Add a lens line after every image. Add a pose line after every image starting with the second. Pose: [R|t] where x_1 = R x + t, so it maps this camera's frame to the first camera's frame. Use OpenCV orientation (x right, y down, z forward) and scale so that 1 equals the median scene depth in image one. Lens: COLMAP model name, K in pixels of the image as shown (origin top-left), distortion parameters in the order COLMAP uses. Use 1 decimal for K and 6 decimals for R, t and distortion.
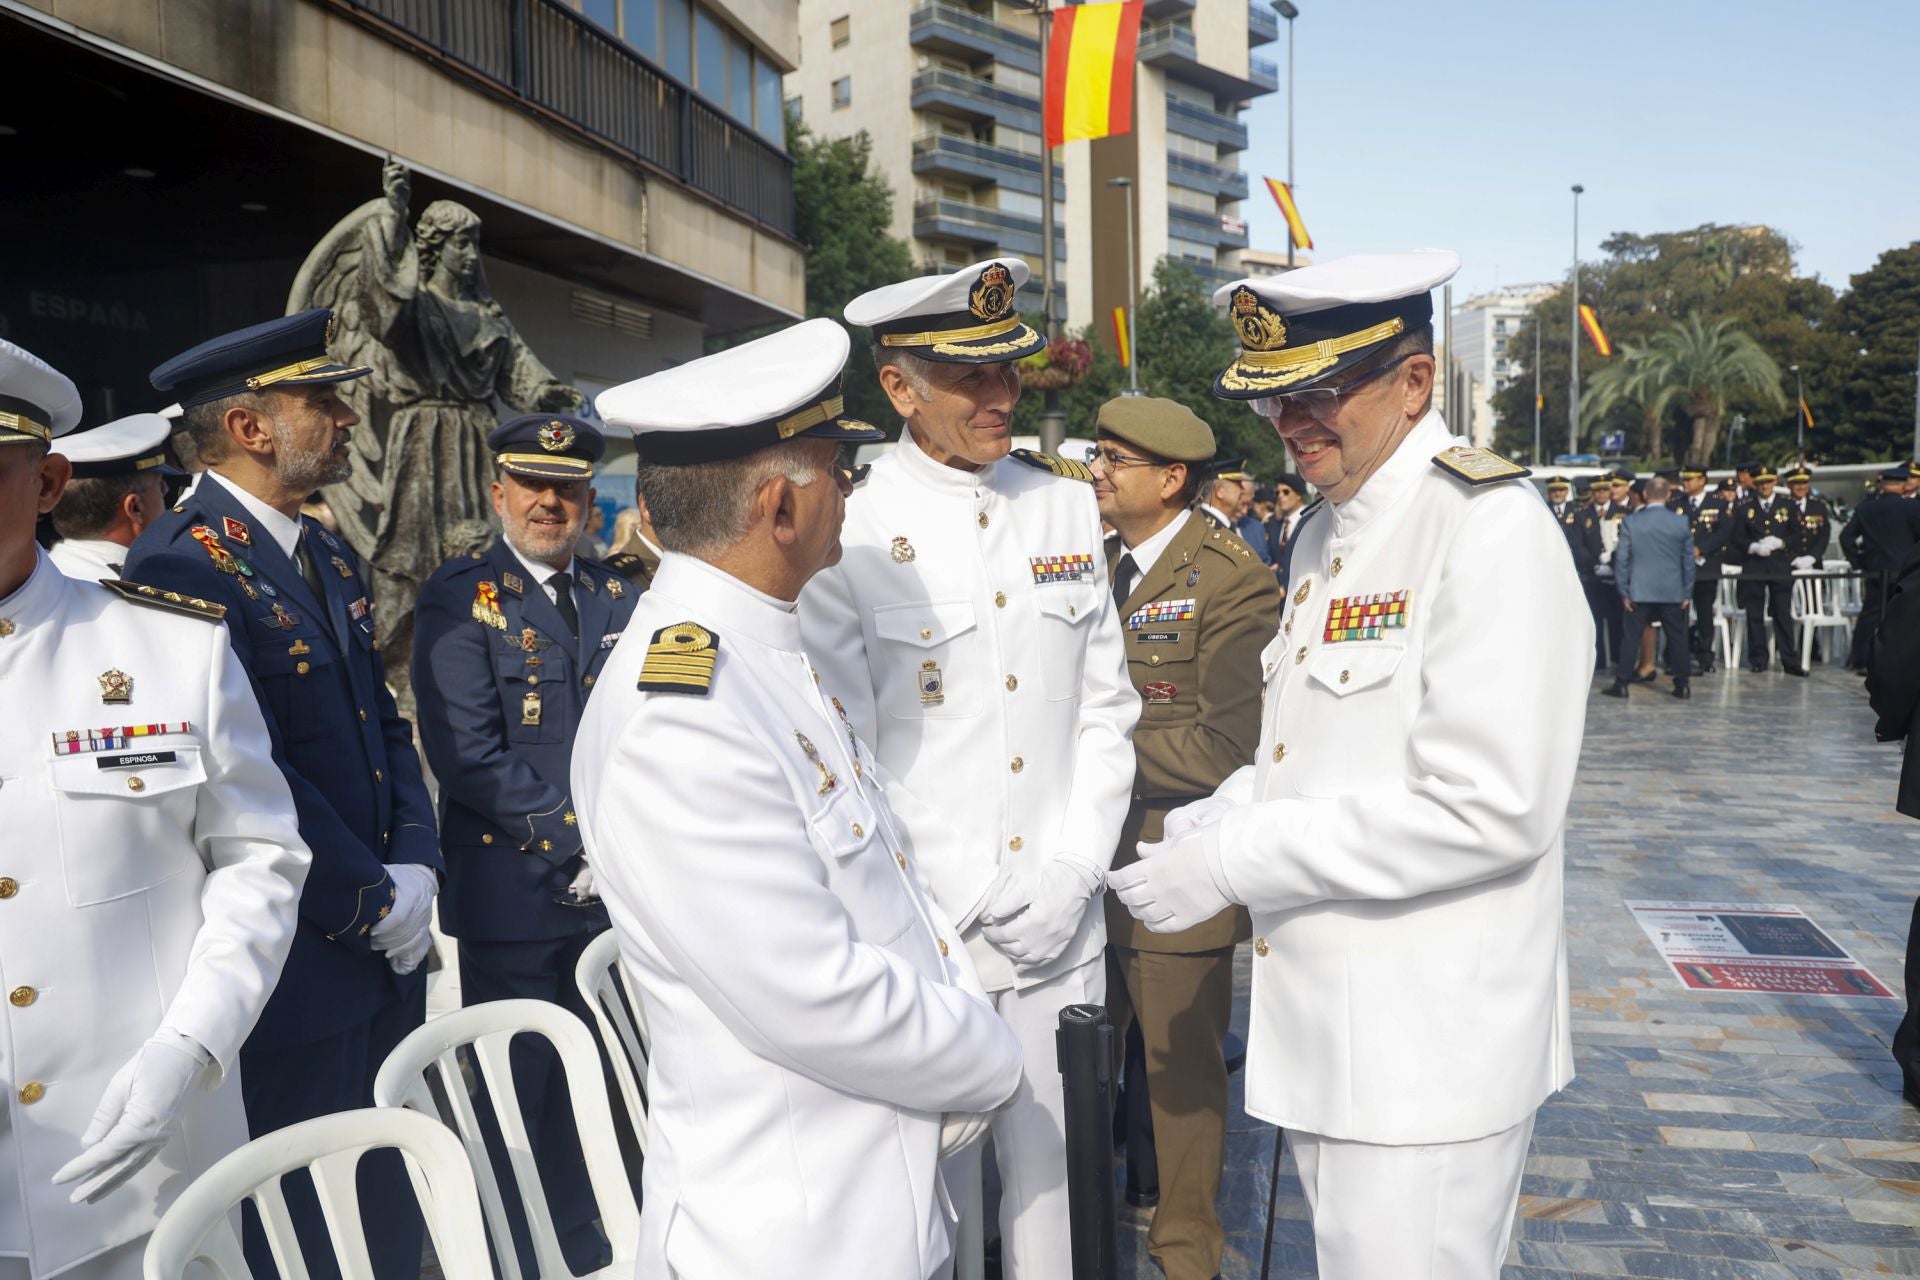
lens RADIAL K [[1313.8, 0, 993.2], [0, 1313.8, 652.3], [0, 0, 1]] dist [-0.090011, 0.038913]
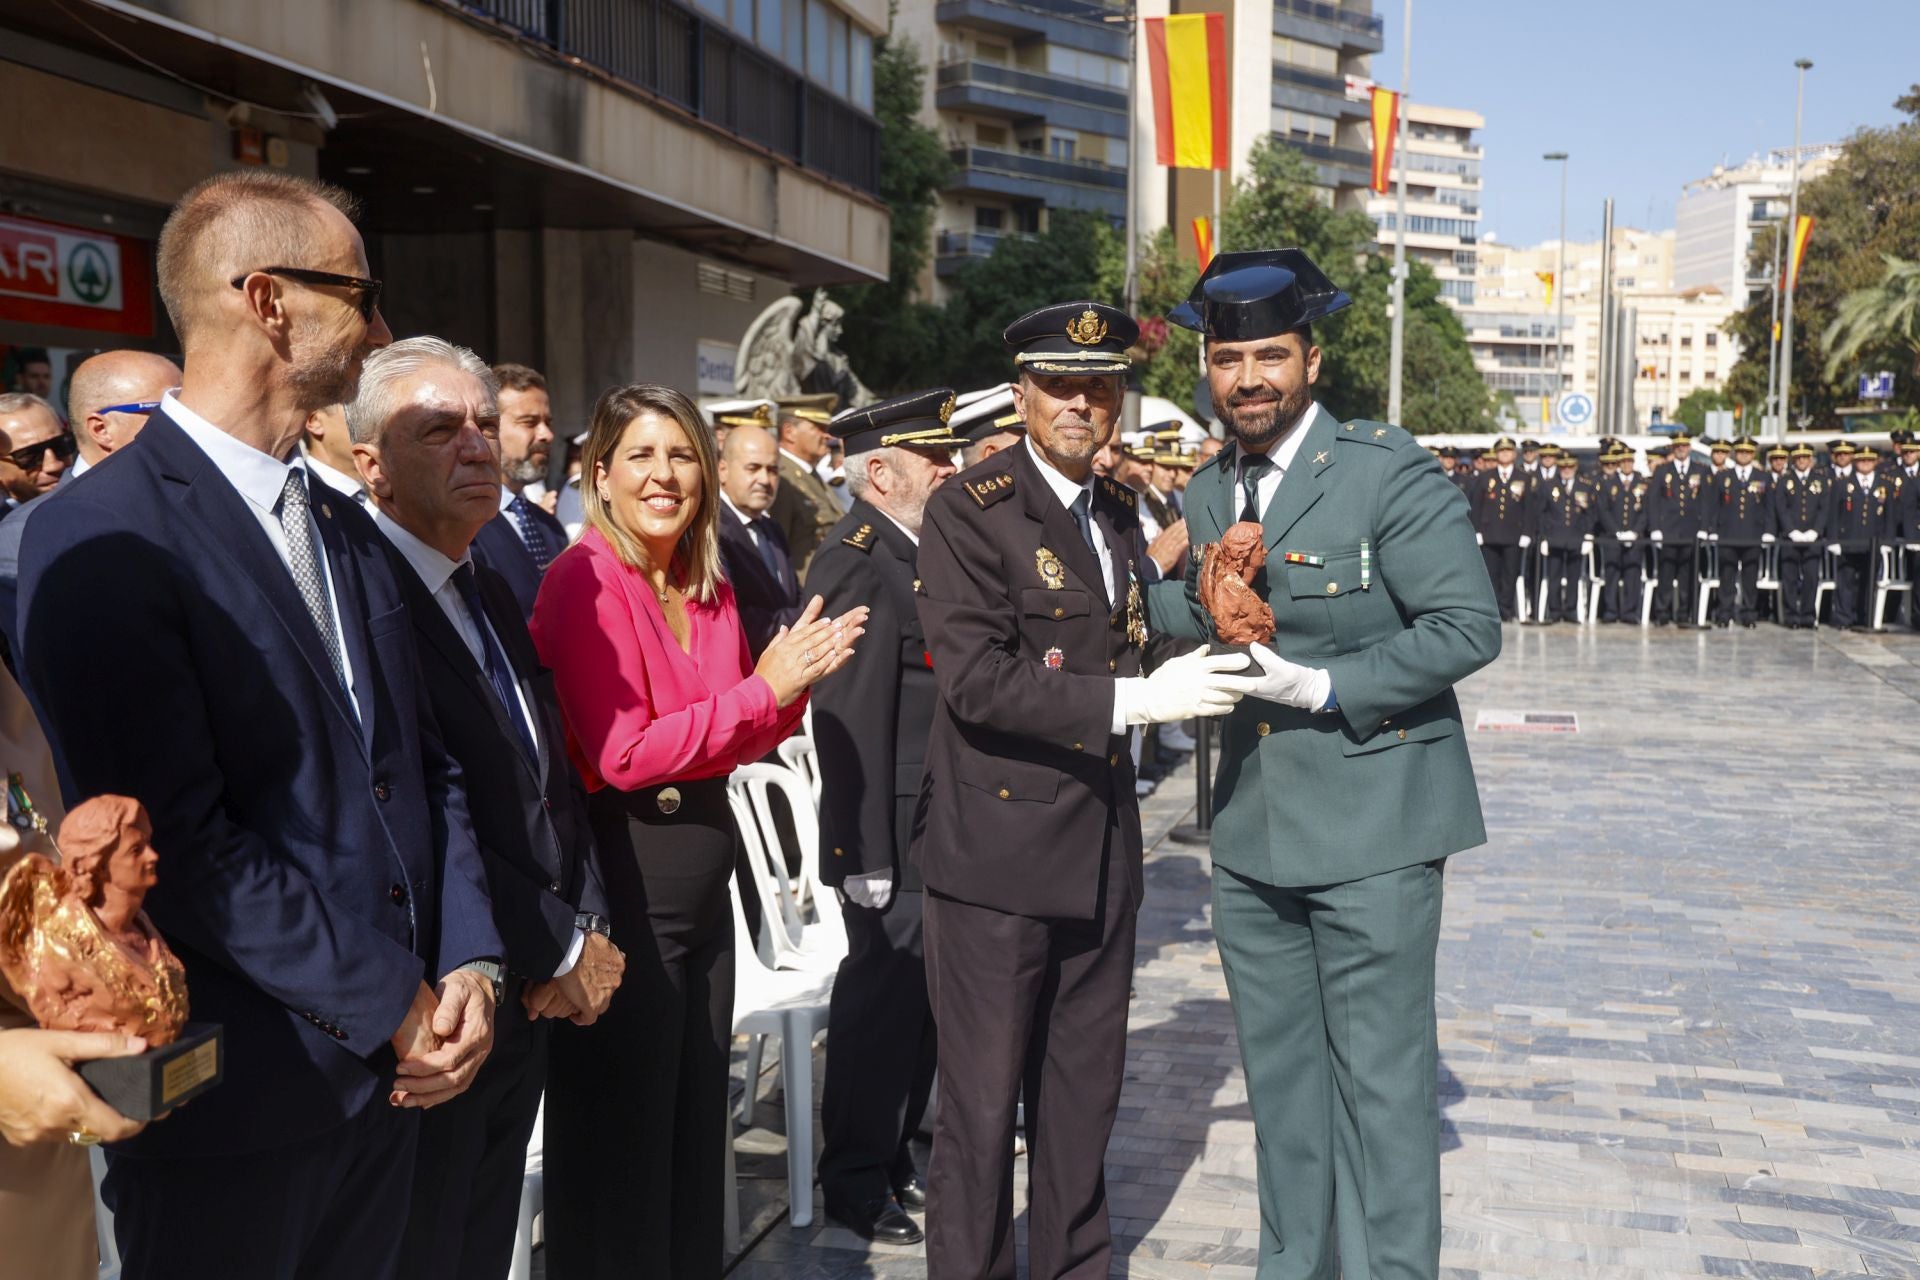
lens RADIAL K [[1993.4, 0, 938.0], [0, 1993.4, 645.0], [0, 0, 1]] dist [-0.005873, 0.152975]
pose [[0.999179, 0.024659, -0.032159, -0.014379], [-0.025202, 0.999545, -0.016592, 0.016992], [0.031735, 0.017388, 0.999345, -0.168120]]
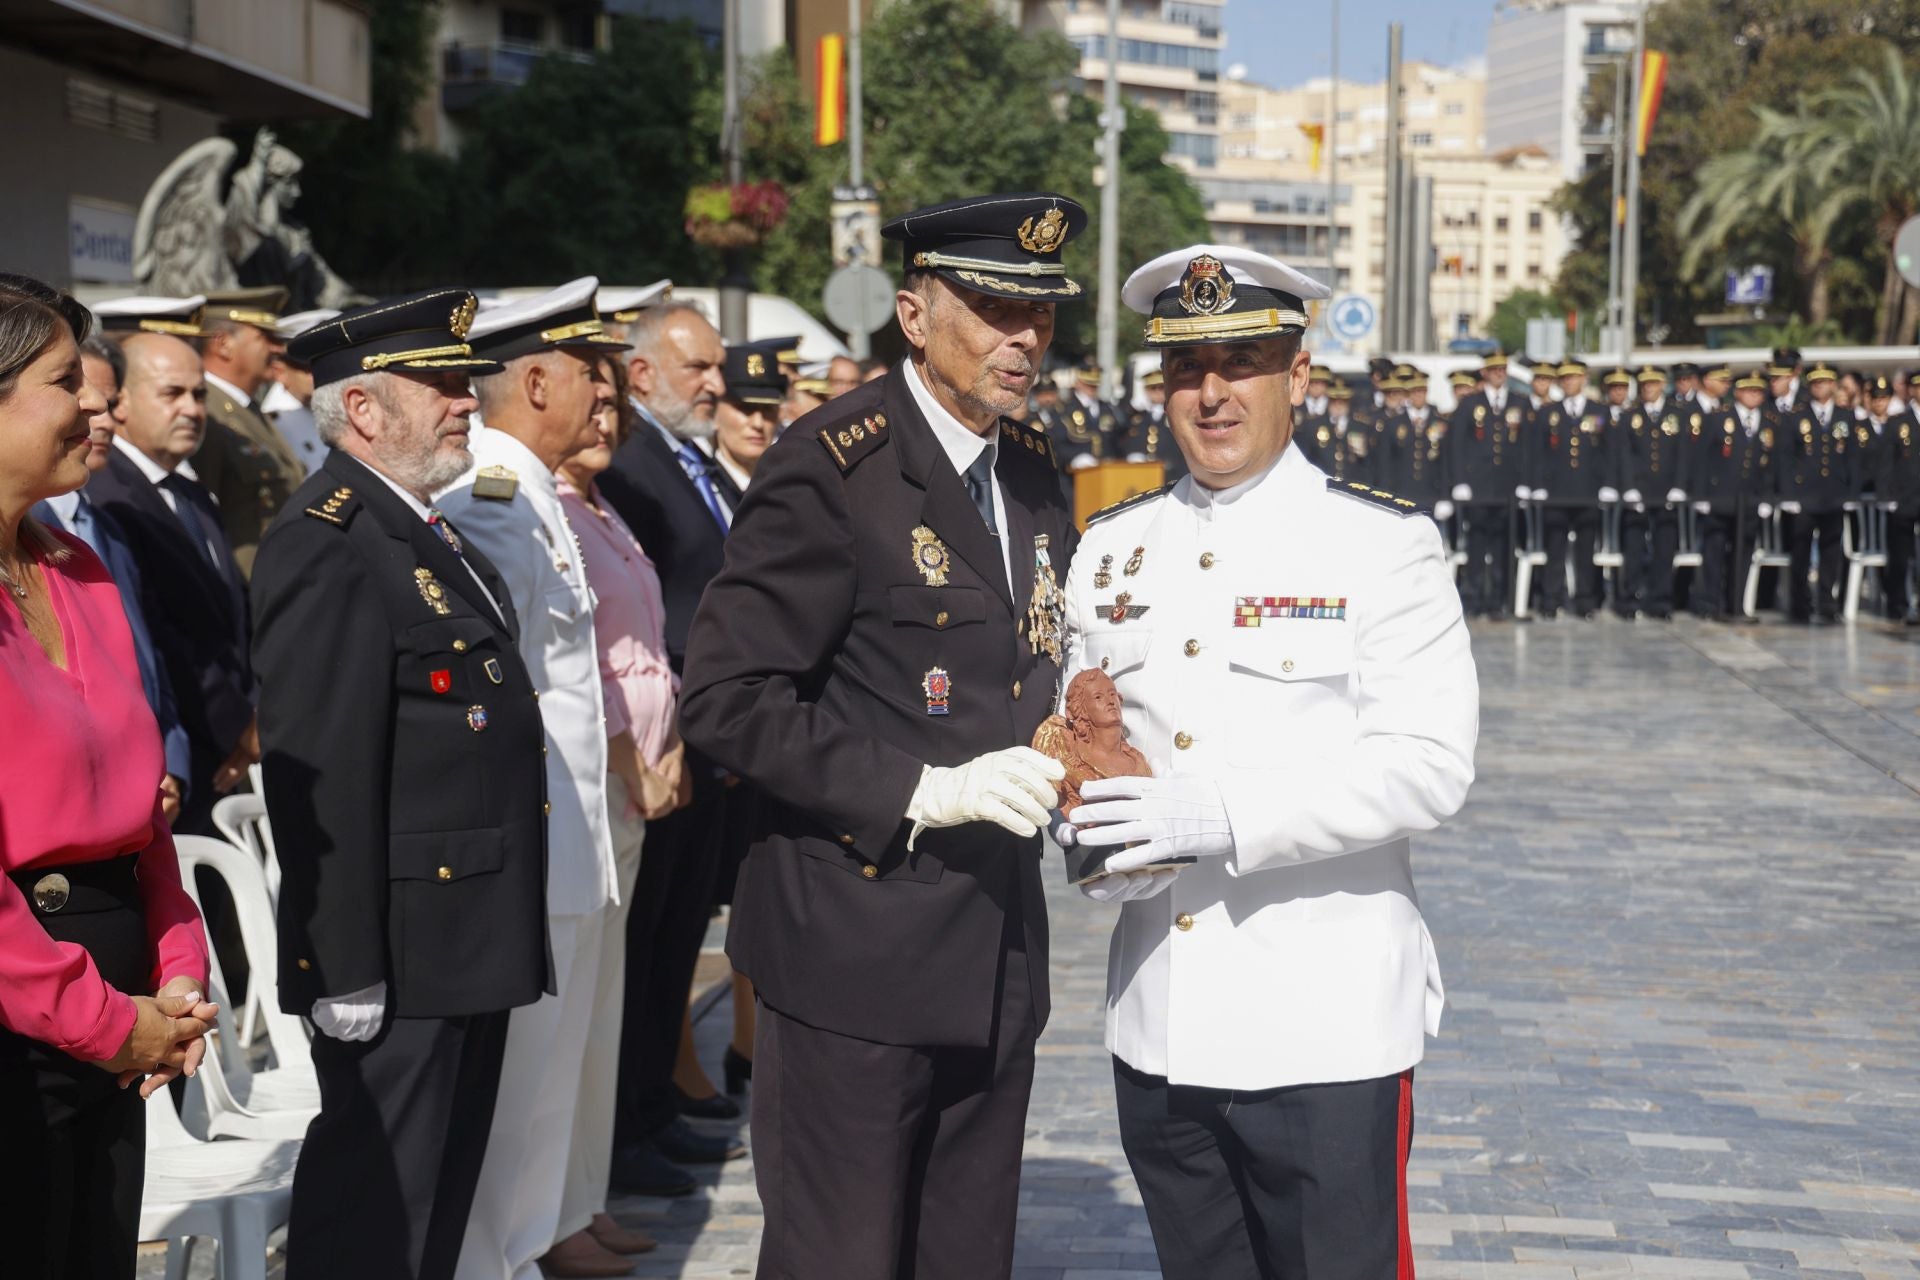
lens RADIAL K [[2890.6, 0, 970.9], [0, 2890.6, 637.5], [0, 0, 1]] dist [0.160012, 0.173610]
pose [[0.989686, 0.012018, 0.142745, -0.014229], [-0.008495, 0.999645, -0.025263, 0.017047], [-0.142998, 0.023790, 0.989437, -0.170978]]
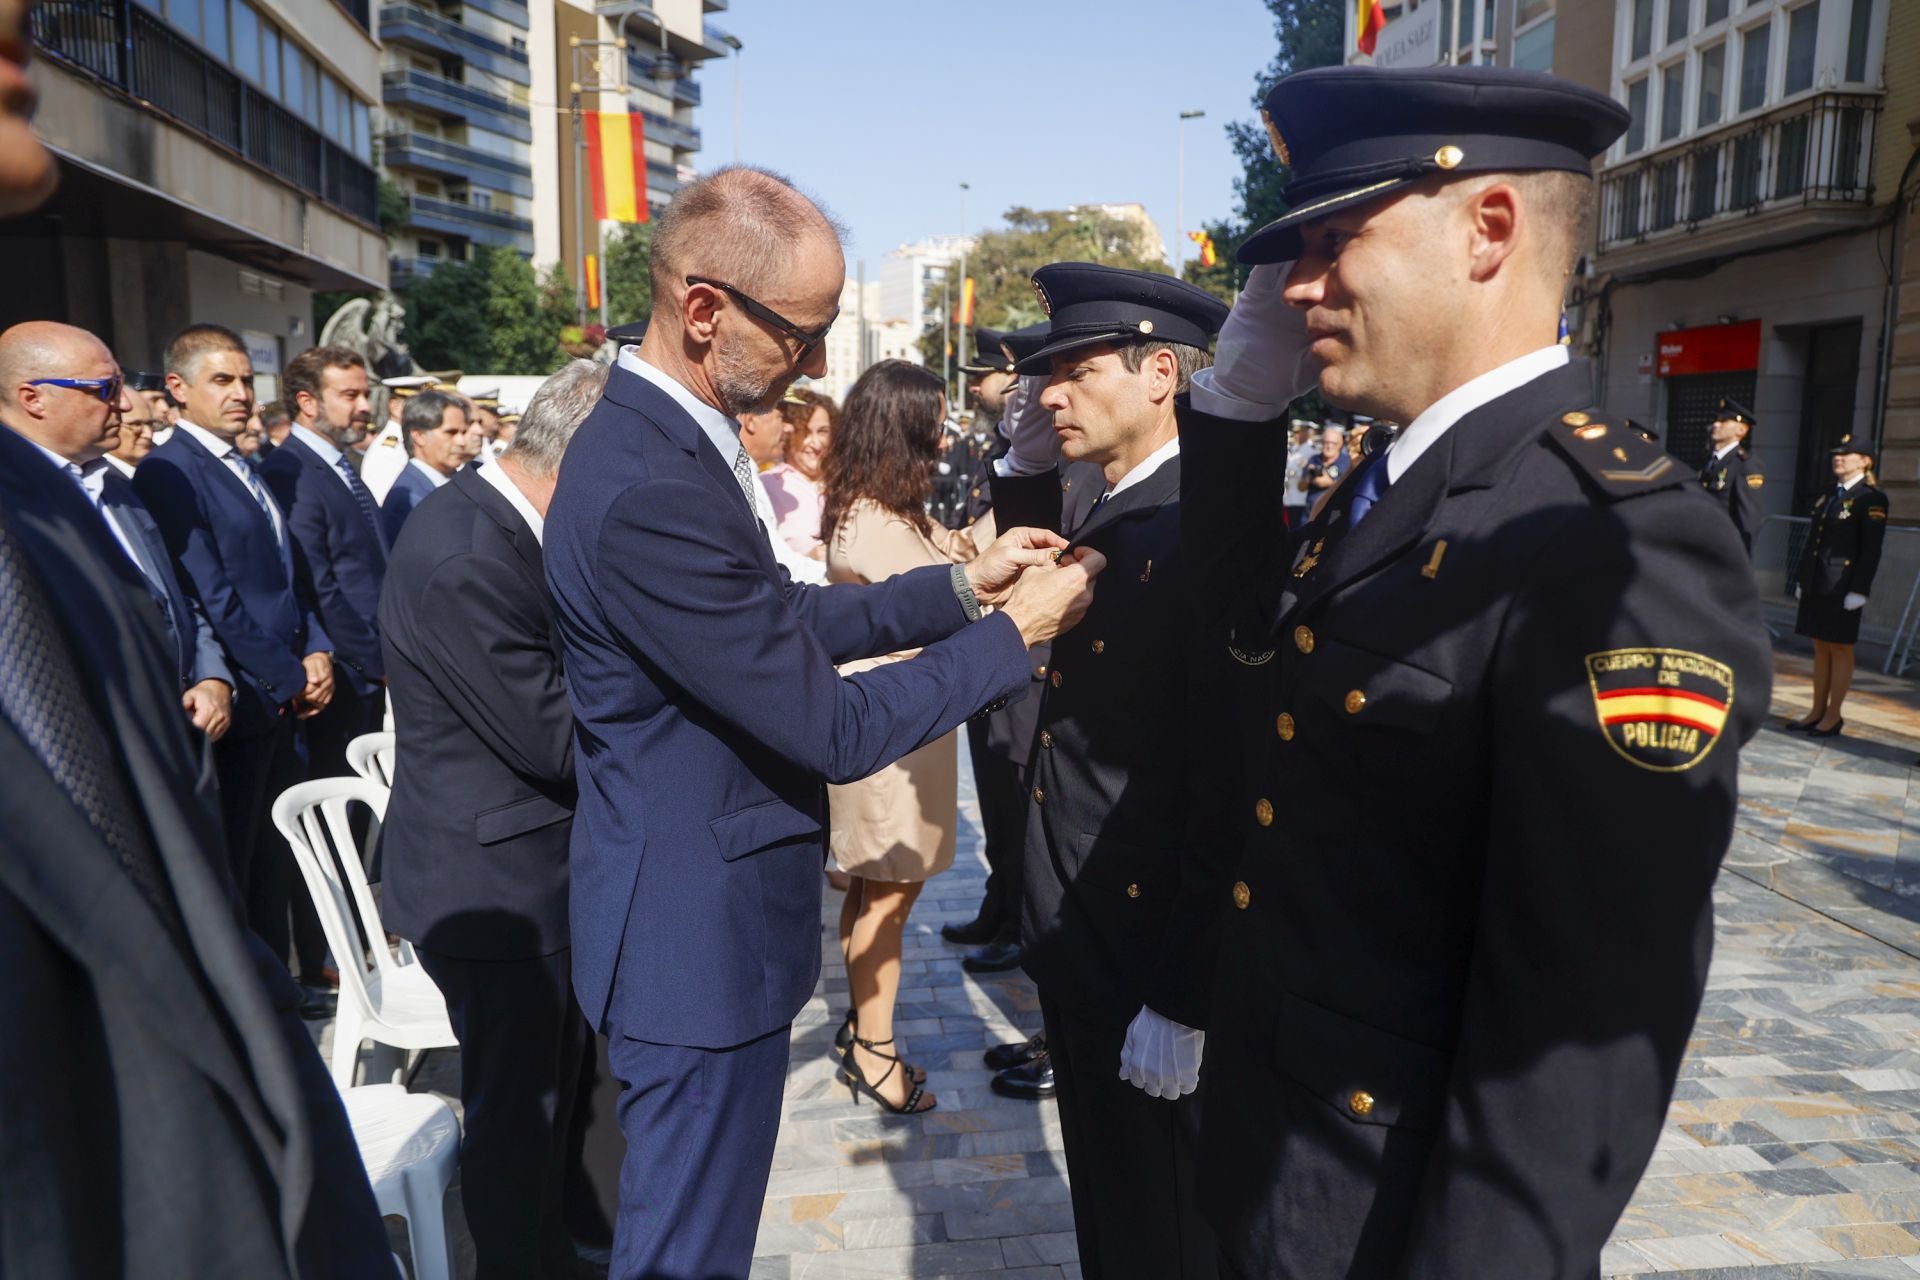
lens RADIAL K [[1313.8, 0, 993.2], [0, 1313.8, 652.3], [0, 0, 1]] dist [-0.090011, 0.038913]
pose [[0.916851, -0.033531, 0.397819, -0.033150], [0.010462, 0.998142, 0.060018, 0.016098], [-0.399092, -0.050865, 0.915499, -0.156453]]
